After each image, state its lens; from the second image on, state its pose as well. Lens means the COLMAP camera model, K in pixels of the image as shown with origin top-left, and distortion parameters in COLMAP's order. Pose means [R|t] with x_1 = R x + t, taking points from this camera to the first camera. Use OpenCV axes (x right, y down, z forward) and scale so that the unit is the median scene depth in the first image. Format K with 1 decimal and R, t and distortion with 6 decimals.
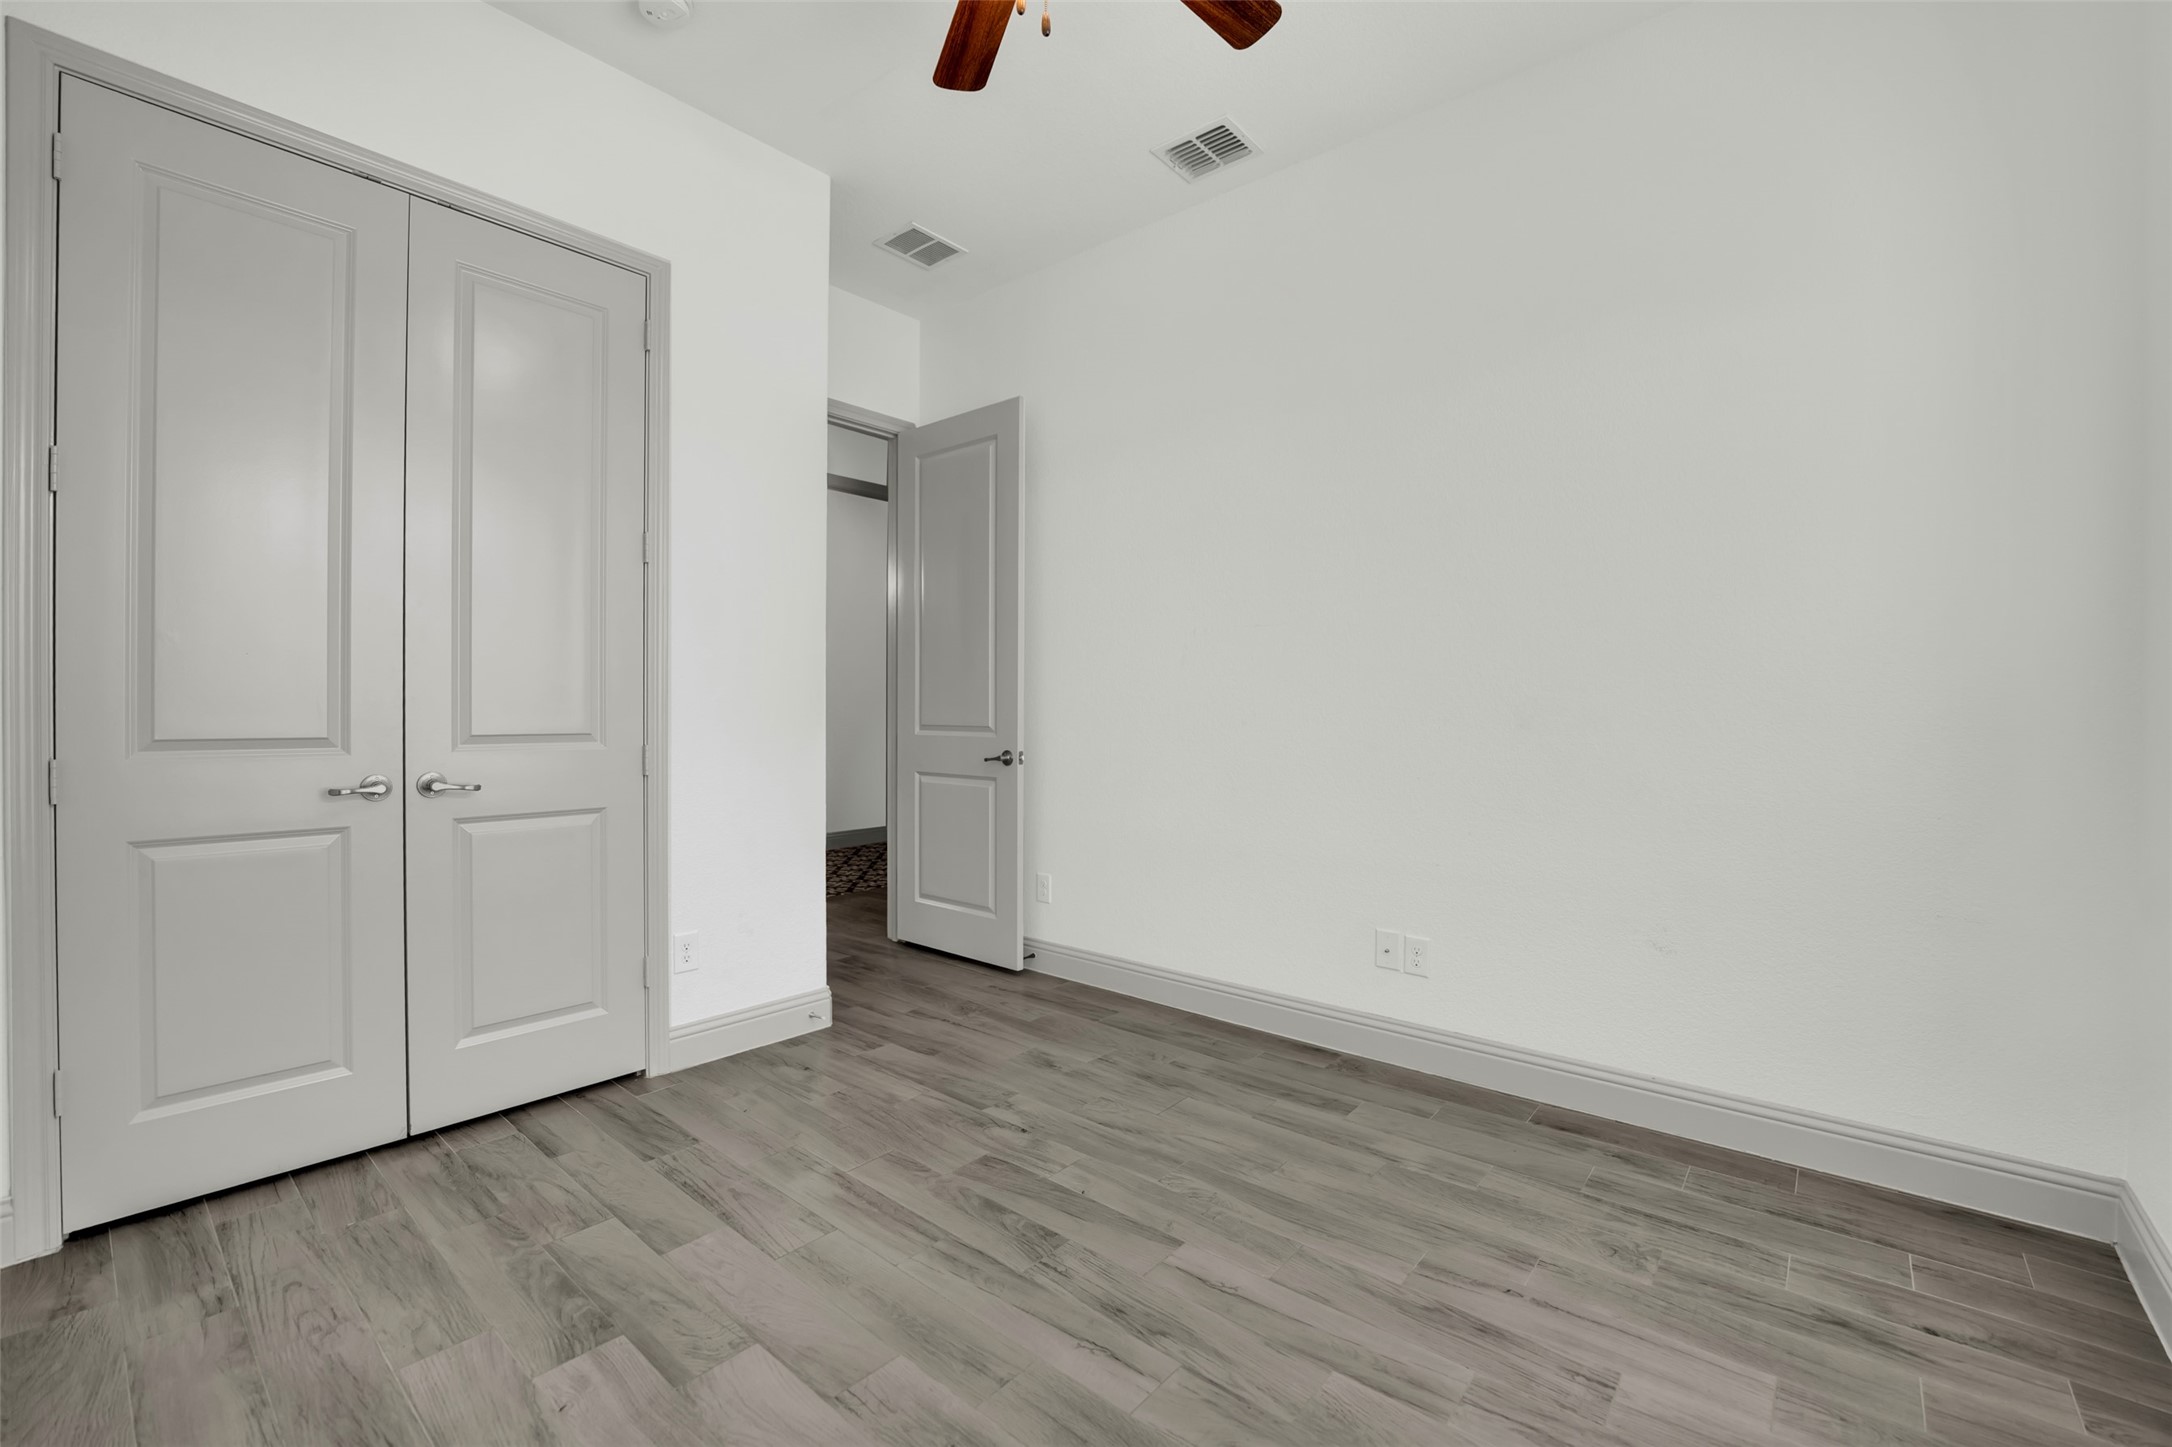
lens RADIAL K [[899.7, 0, 1086.0], [0, 899.7, 723.5], [0, 0, 1]] dist [0.000333, 0.000248]
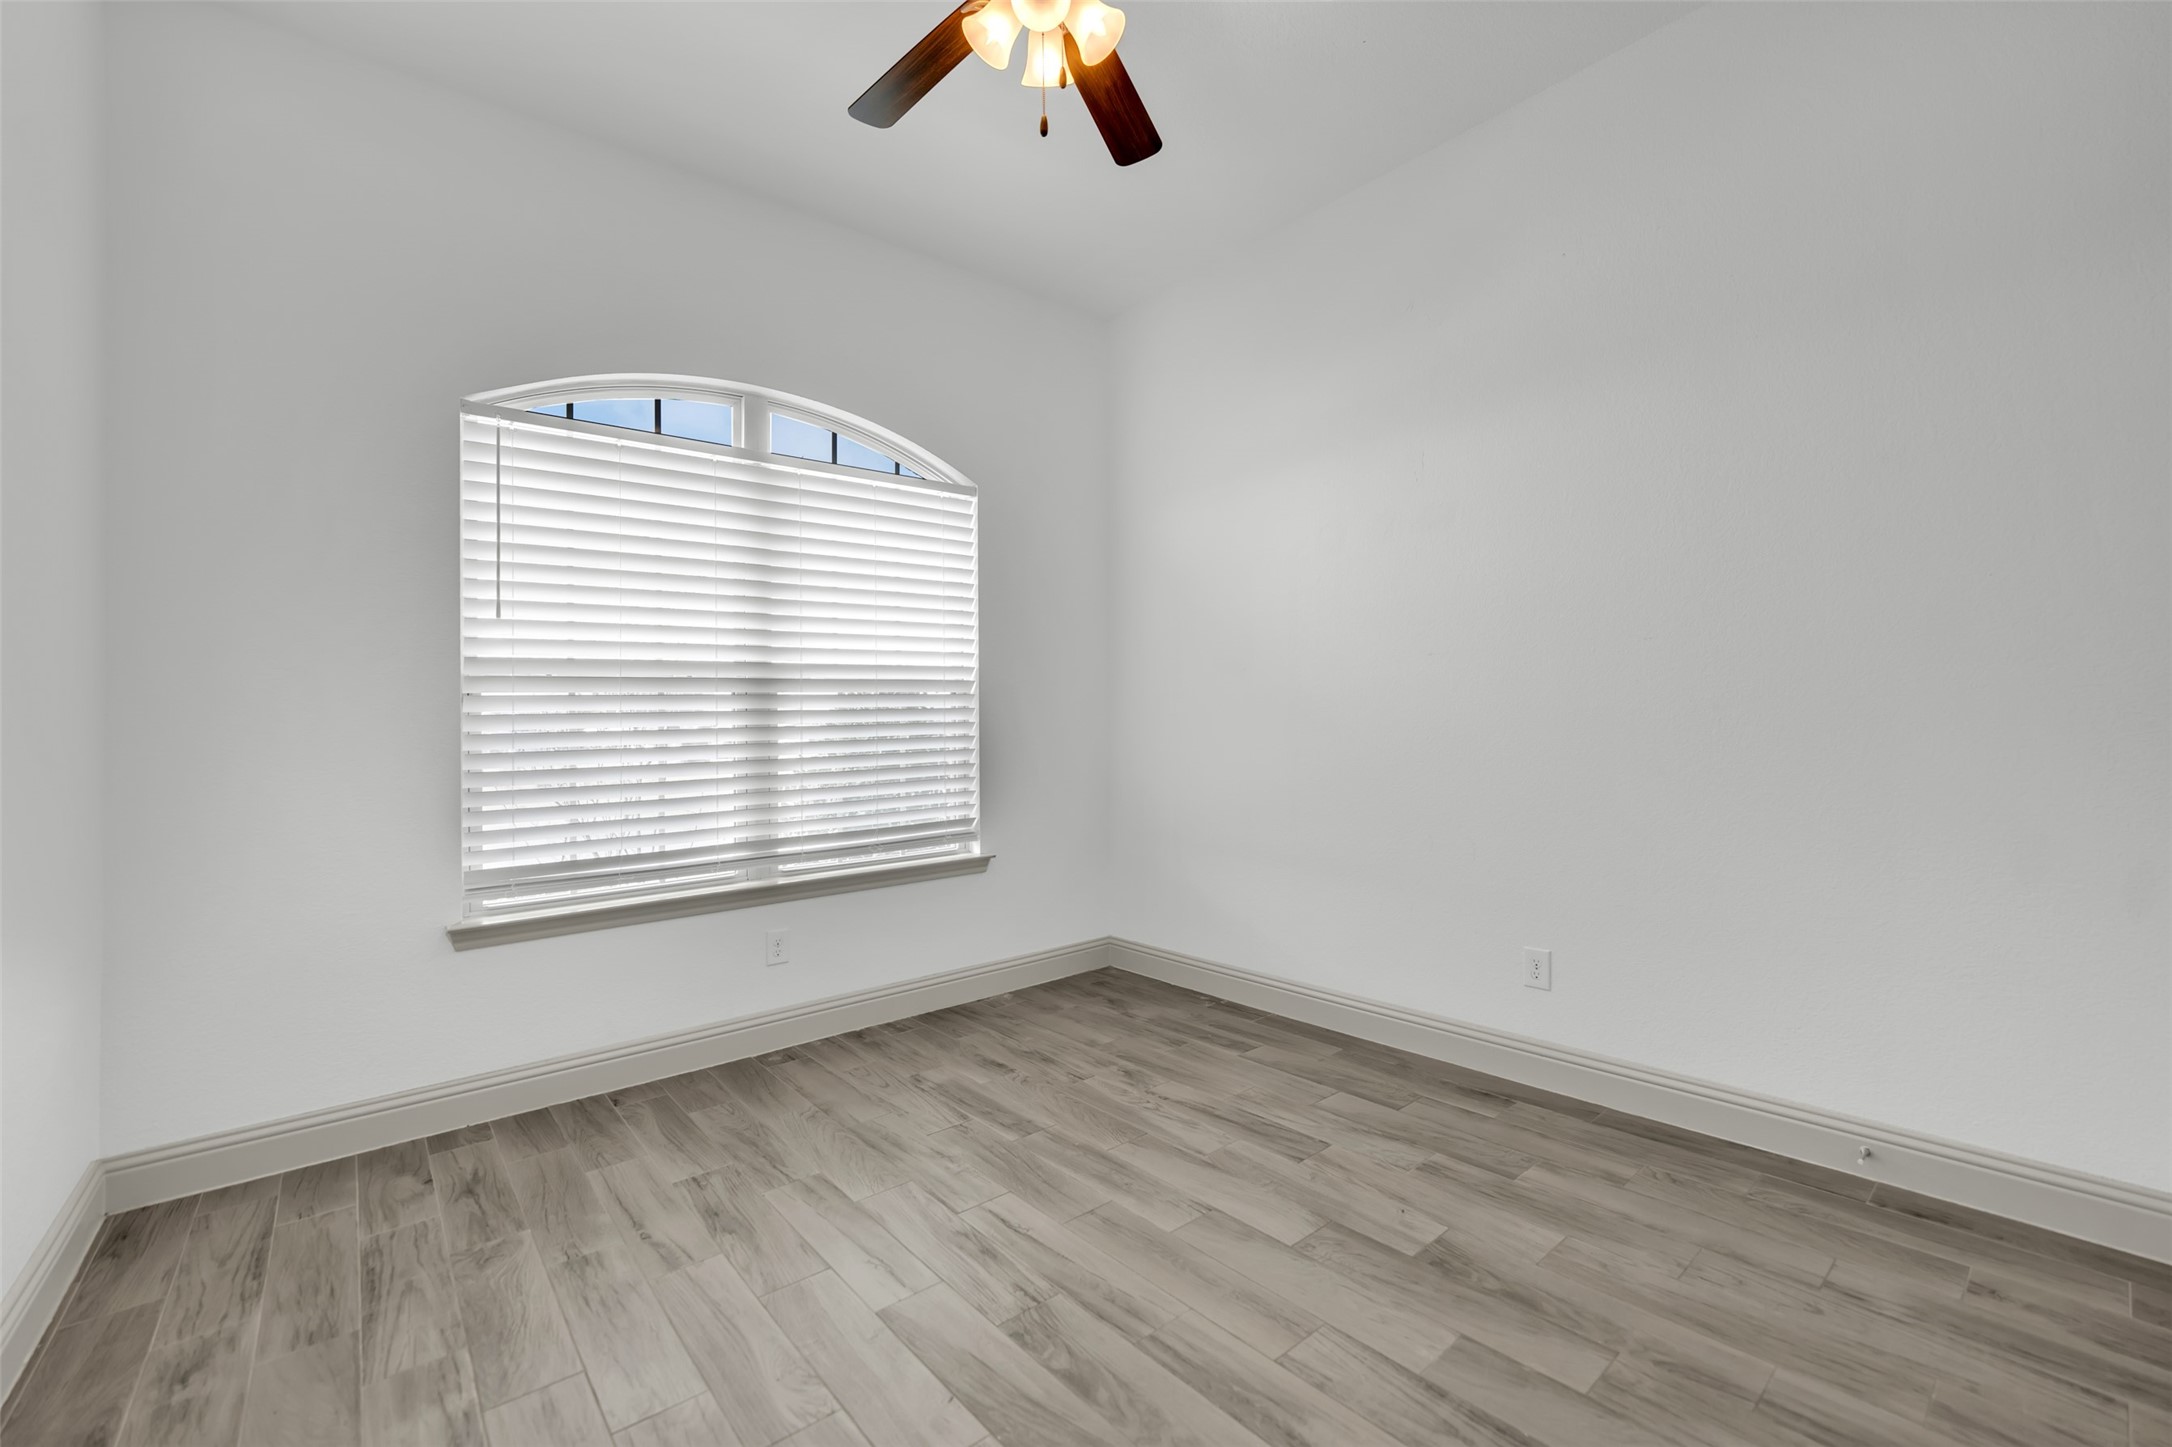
lens RADIAL K [[899.7, 0, 1086.0], [0, 899.7, 723.5], [0, 0, 1]] dist [0.000333, 0.000248]
pose [[-0.984472, 0.019283, 0.174479, -0.276527], [0.021399, 0.999718, 0.010253, -0.020328], [-0.174232, 0.013828, -0.984608, 1.914936]]
